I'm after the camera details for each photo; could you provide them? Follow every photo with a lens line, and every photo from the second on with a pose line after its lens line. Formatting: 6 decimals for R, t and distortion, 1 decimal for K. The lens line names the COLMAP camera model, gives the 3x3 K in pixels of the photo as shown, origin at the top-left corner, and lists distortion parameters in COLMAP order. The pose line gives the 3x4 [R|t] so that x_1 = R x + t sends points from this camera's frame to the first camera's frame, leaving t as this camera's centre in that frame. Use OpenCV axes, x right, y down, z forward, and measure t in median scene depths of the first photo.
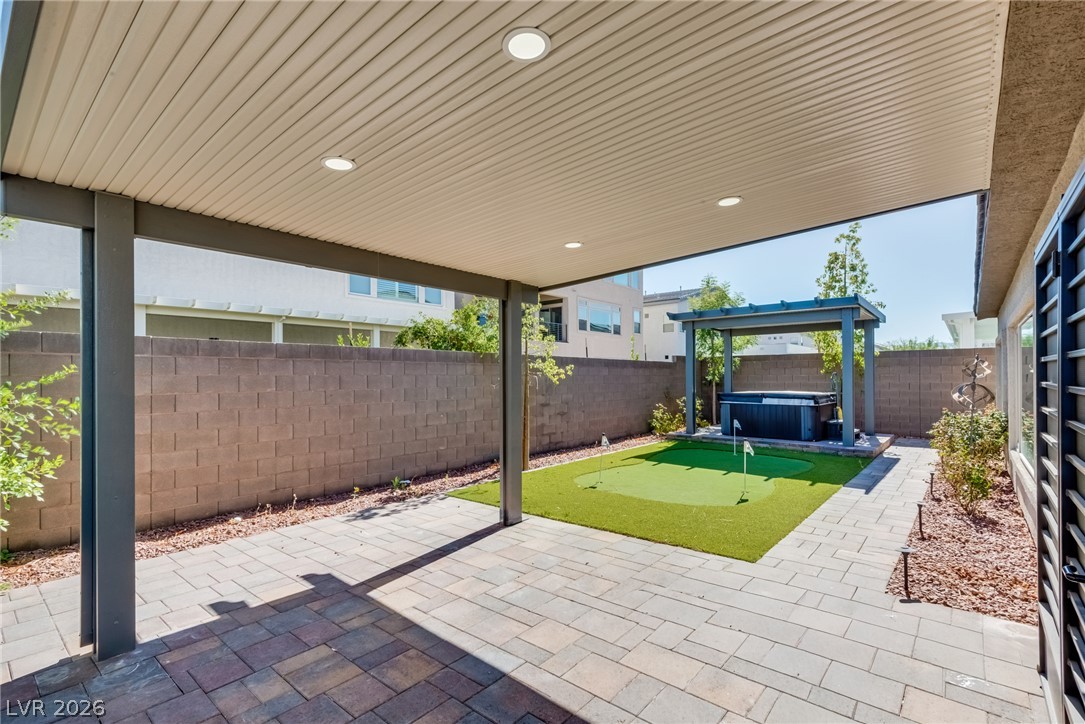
lens RADIAL K [[508.9, 0, 516.6], [0, 508.9, 363.0], [0, 0, 1]] dist [-0.023933, -0.000342]
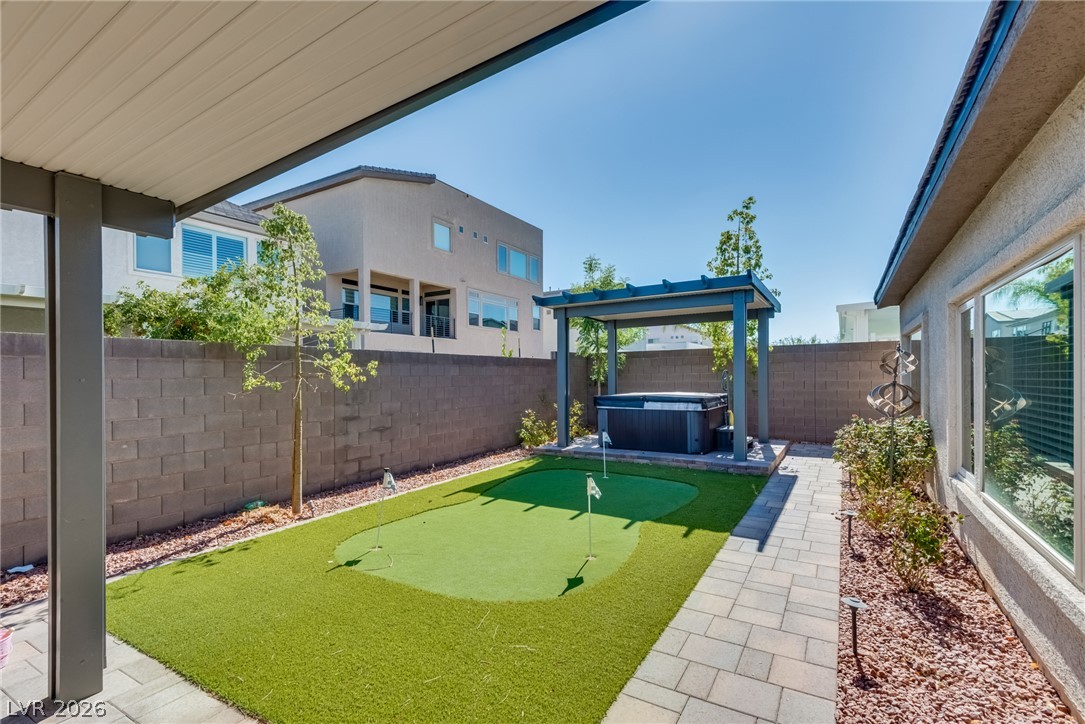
lens RADIAL K [[494.2, 0, 542.7], [0, 494.2, 372.7], [0, 0, 1]] dist [-0.000171, -0.000340]
pose [[0.980706, -0.008350, 0.195309, 0.165918], [0.004518, 0.999789, 0.020055, 0.005116], [-0.195435, -0.018786, 0.980537, 0.243586]]
